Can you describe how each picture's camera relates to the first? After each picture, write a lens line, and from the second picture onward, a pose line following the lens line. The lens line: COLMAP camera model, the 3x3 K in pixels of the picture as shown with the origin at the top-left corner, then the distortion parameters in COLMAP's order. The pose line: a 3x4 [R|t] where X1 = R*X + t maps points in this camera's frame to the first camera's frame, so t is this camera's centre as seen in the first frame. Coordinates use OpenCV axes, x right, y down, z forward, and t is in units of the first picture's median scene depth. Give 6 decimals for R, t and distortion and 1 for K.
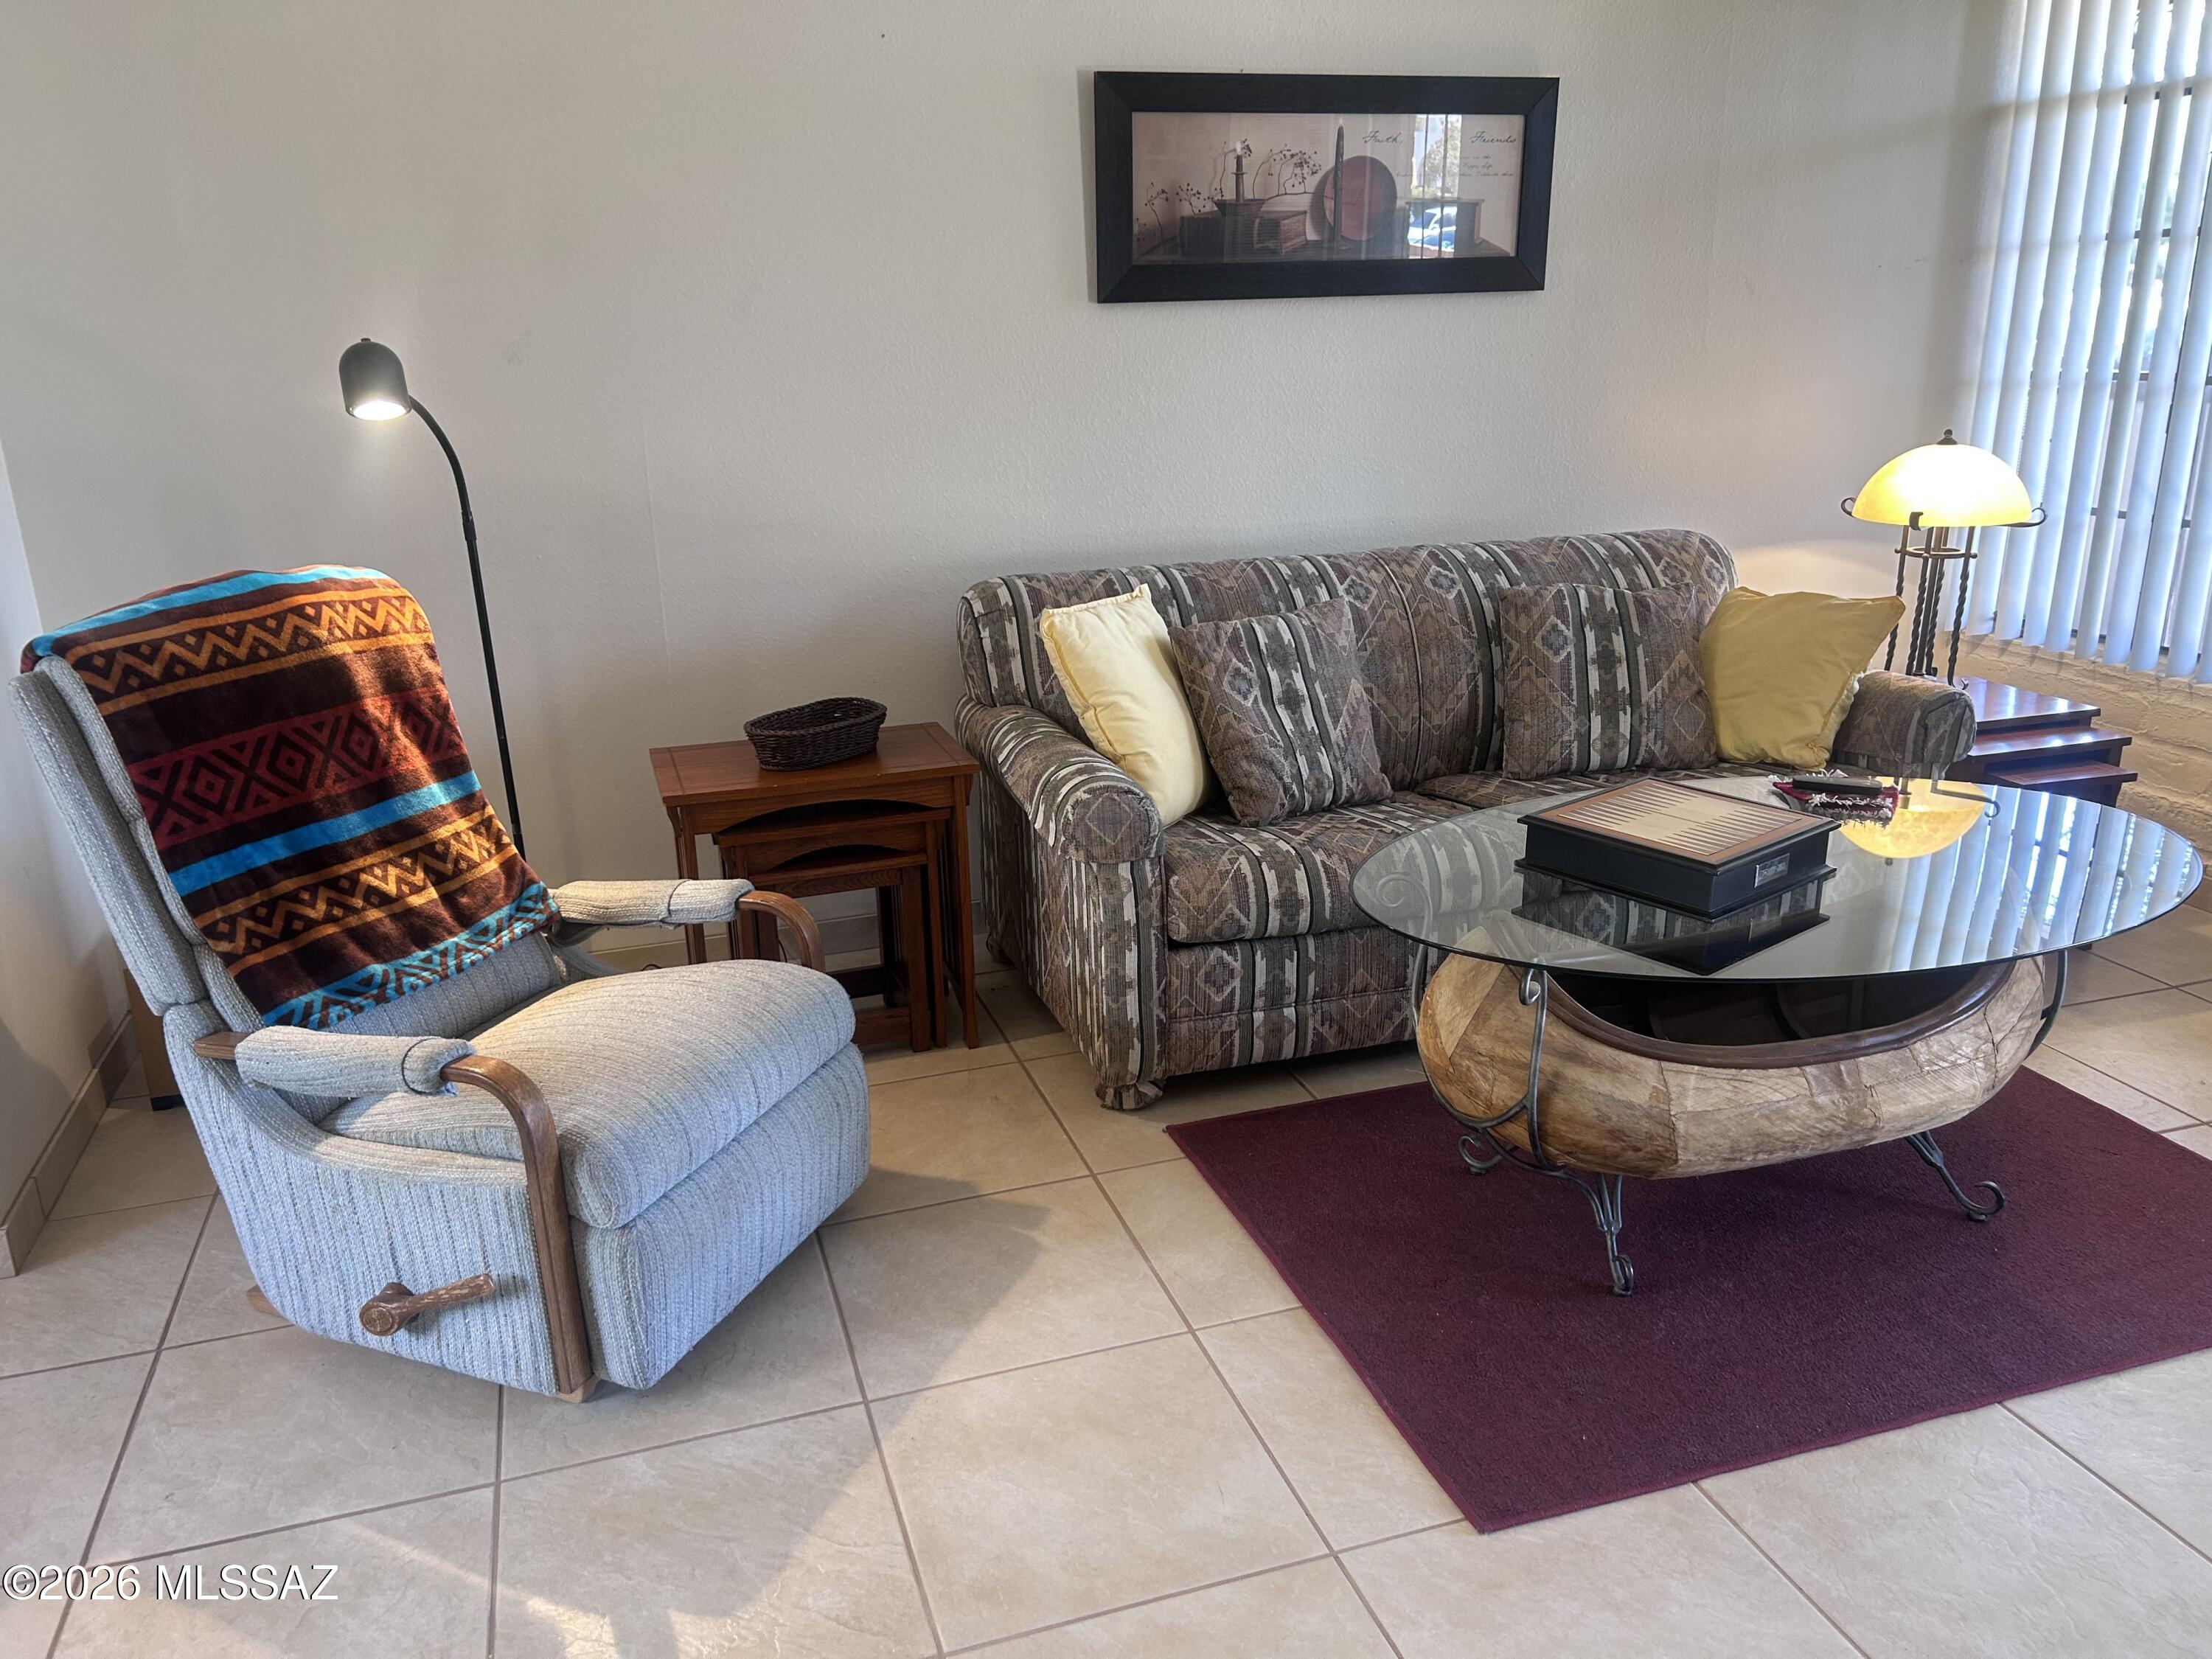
lens RADIAL K [[1668.6, 0, 1106.0], [0, 1668.6, 829.5], [0, 0, 1]] dist [0.108605, -0.136456]
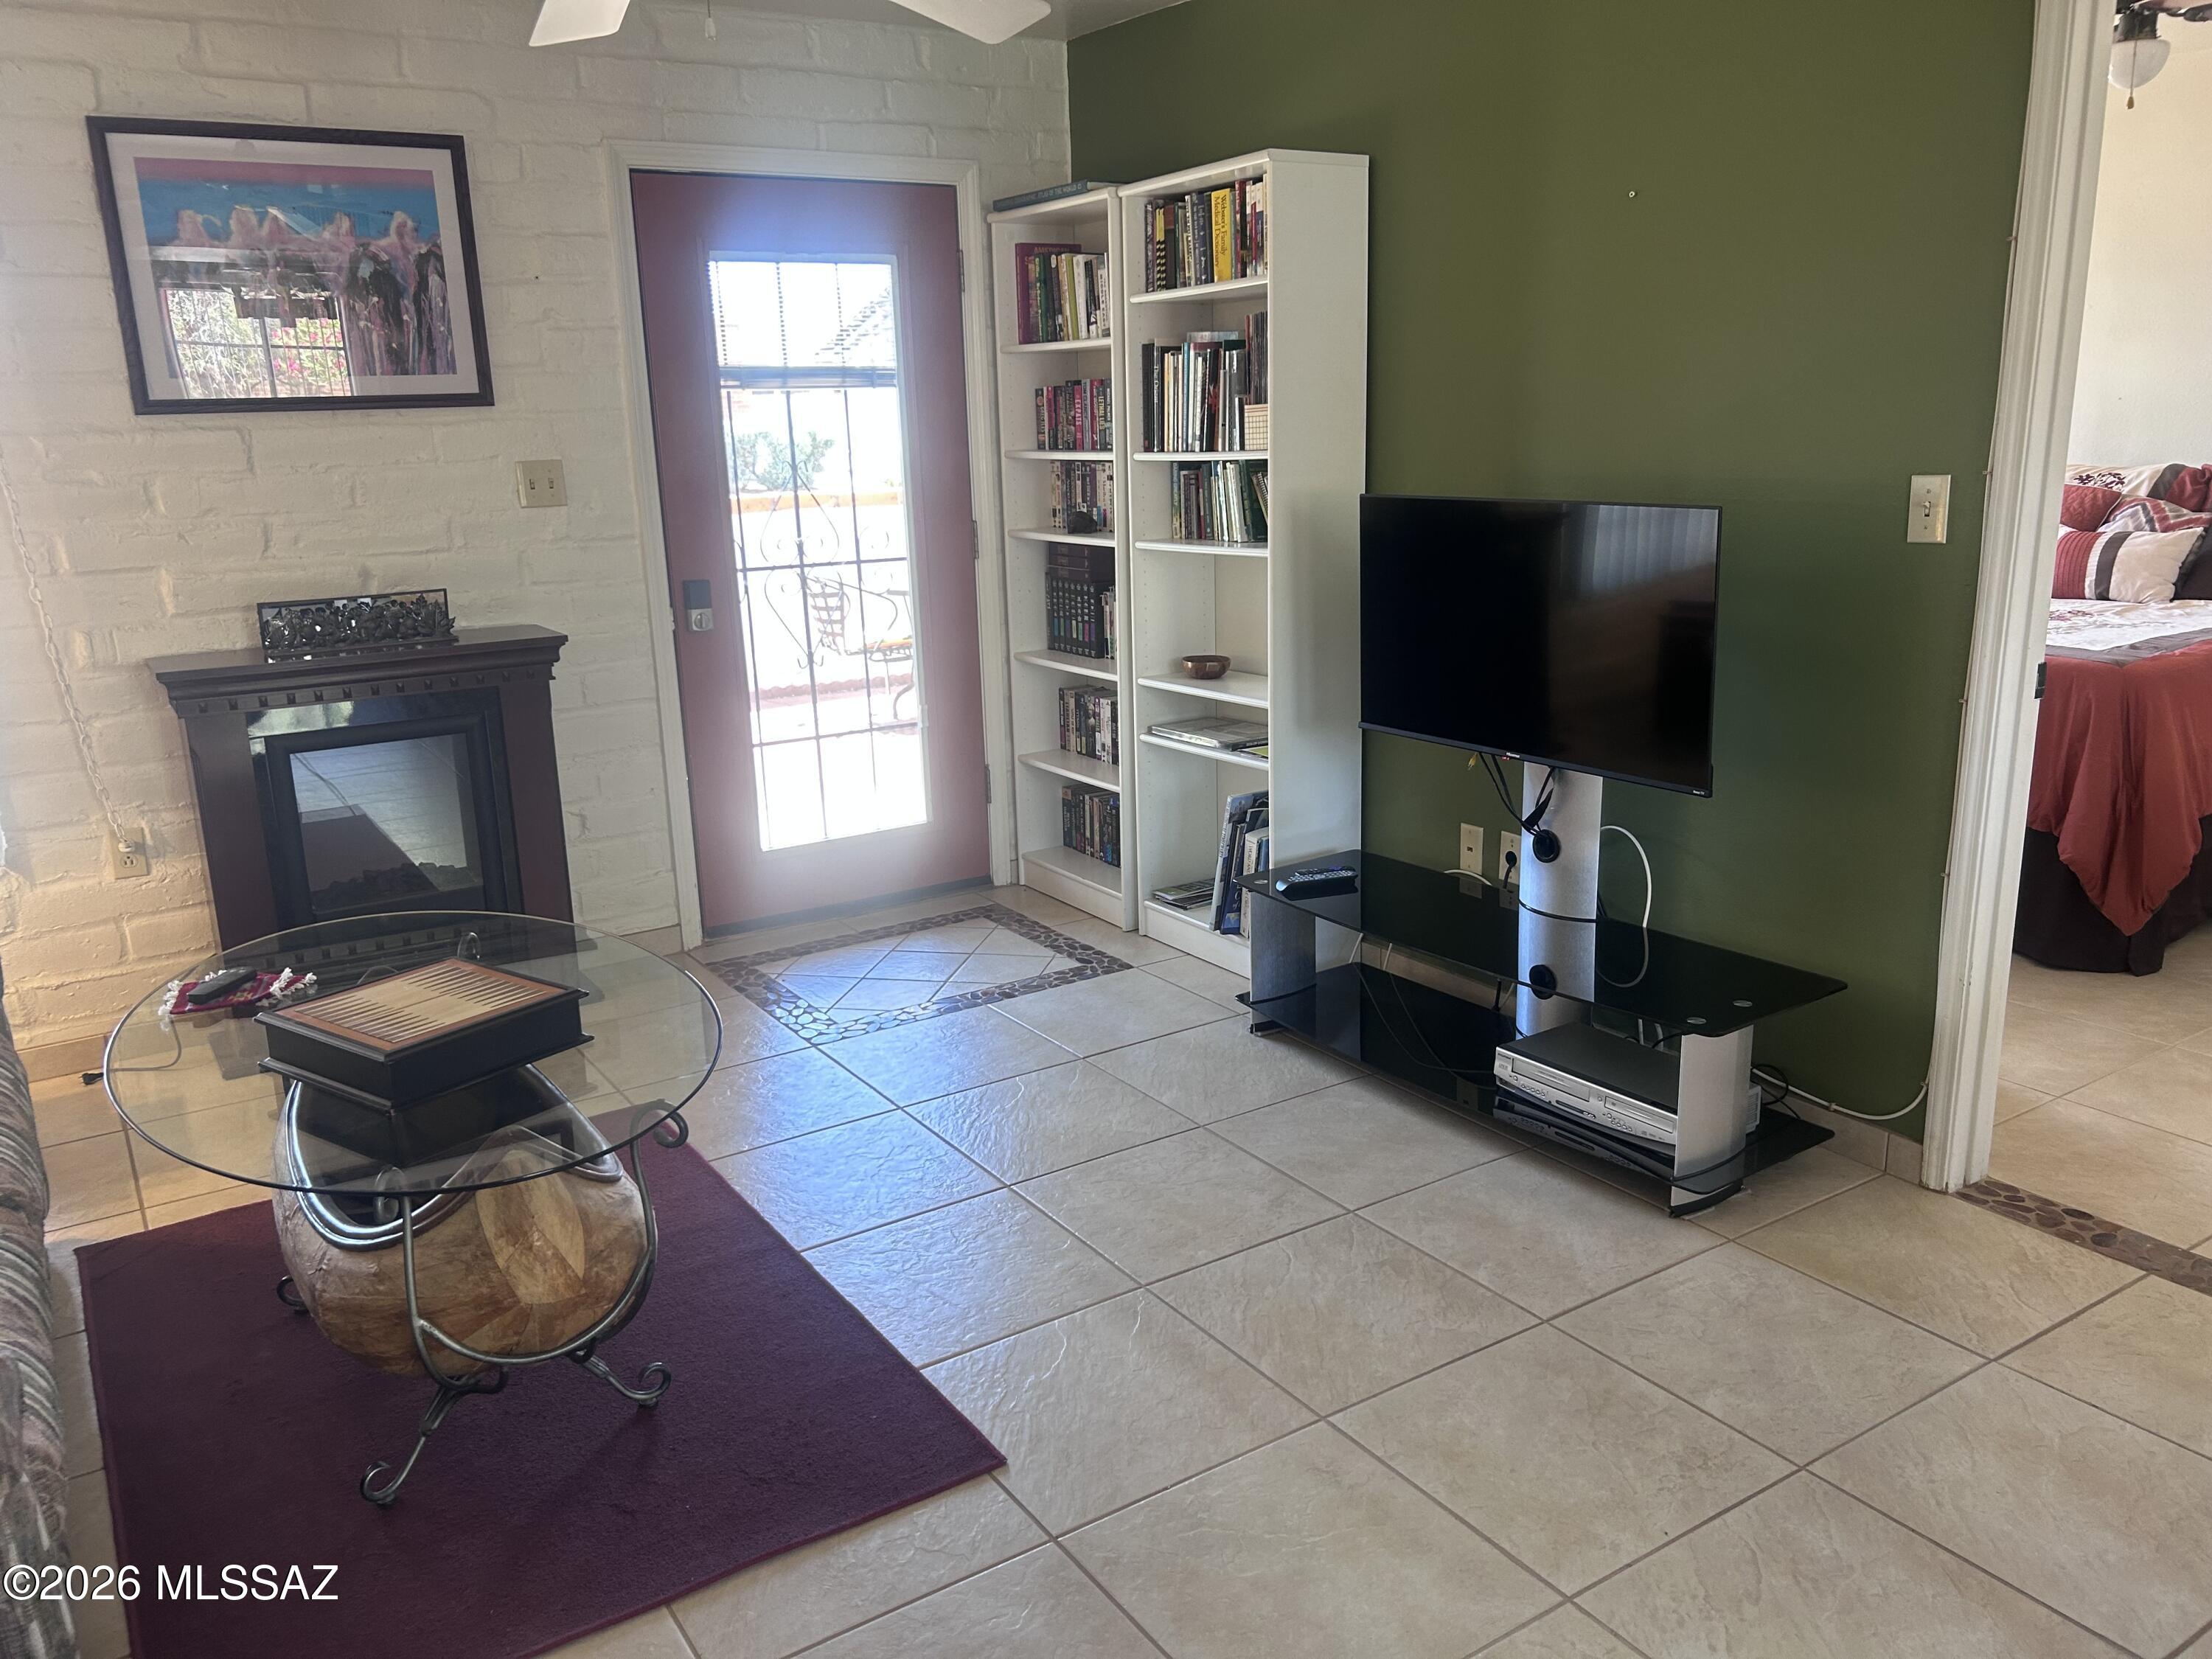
lens RADIAL K [[1650.2, 0, 1106.0], [0, 1650.2, 829.5], [0, 0, 1]] dist [0.054339, -0.070532]
pose [[-0.269494, -0.210415, 0.939733, -0.483134], [0.320632, 0.900555, 0.293592, -0.186652], [-0.908057, 0.380430, -0.175229, 0.574432]]
